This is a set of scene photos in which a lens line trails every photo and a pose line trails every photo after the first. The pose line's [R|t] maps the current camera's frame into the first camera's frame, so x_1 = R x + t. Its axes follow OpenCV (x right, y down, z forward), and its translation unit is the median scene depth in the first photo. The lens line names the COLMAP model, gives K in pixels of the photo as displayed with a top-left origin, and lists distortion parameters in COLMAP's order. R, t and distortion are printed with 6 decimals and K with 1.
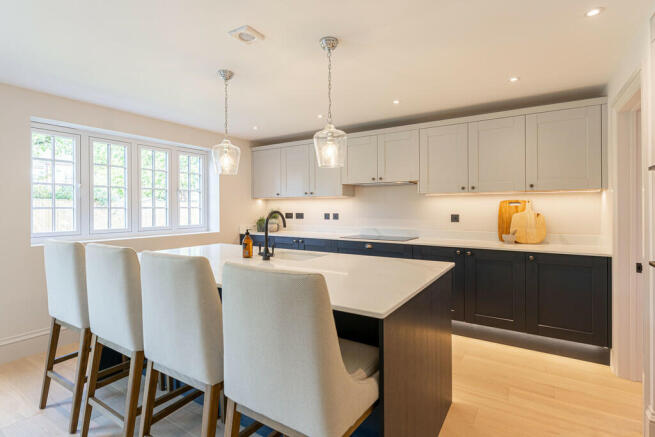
lens RADIAL K [[326.4, 0, 326.8], [0, 326.4, 207.9], [0, 0, 1]] dist [0.001230, 0.000166]
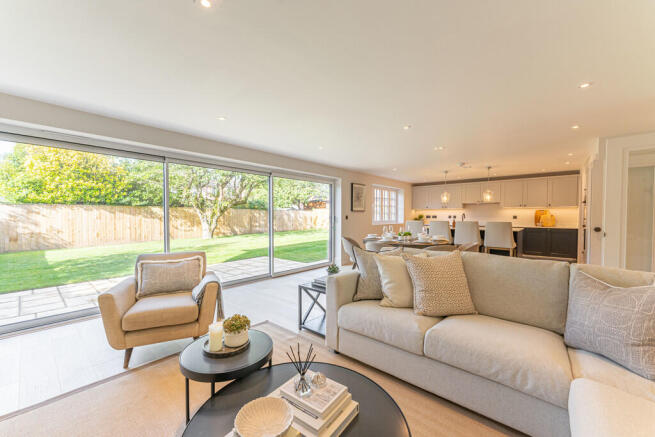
lens RADIAL K [[262.1, 0, 327.5], [0, 262.1, 218.5], [0, 0, 1]] dist [0.000320, 0.000014]
pose [[0.991042, 0.002681, -0.133523, -0.802615], [-0.000865, 0.999906, 0.013659, 0.016105], [0.133547, -0.013422, 0.990952, -1.241277]]
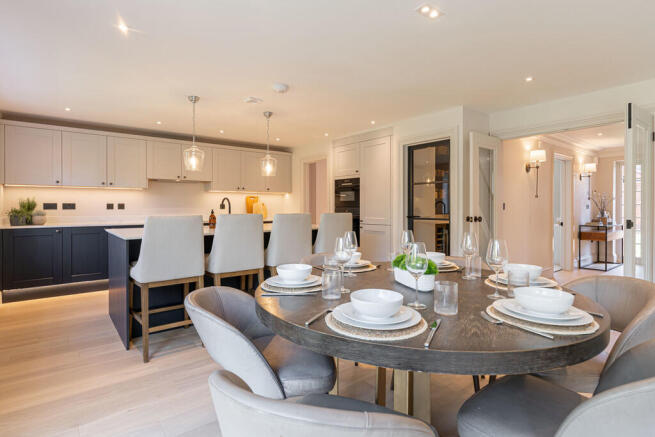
lens RADIAL K [[338.3, 0, 324.5], [0, 338.3, 205.4], [0, 0, 1]] dist [-0.000860, -0.000170]
pose [[0.327145, 0.006058, 0.944955, -1.049531], [-0.002257, 0.999982, -0.005630, 0.035990], [-0.944971, -0.000291, 0.327153, 0.010019]]
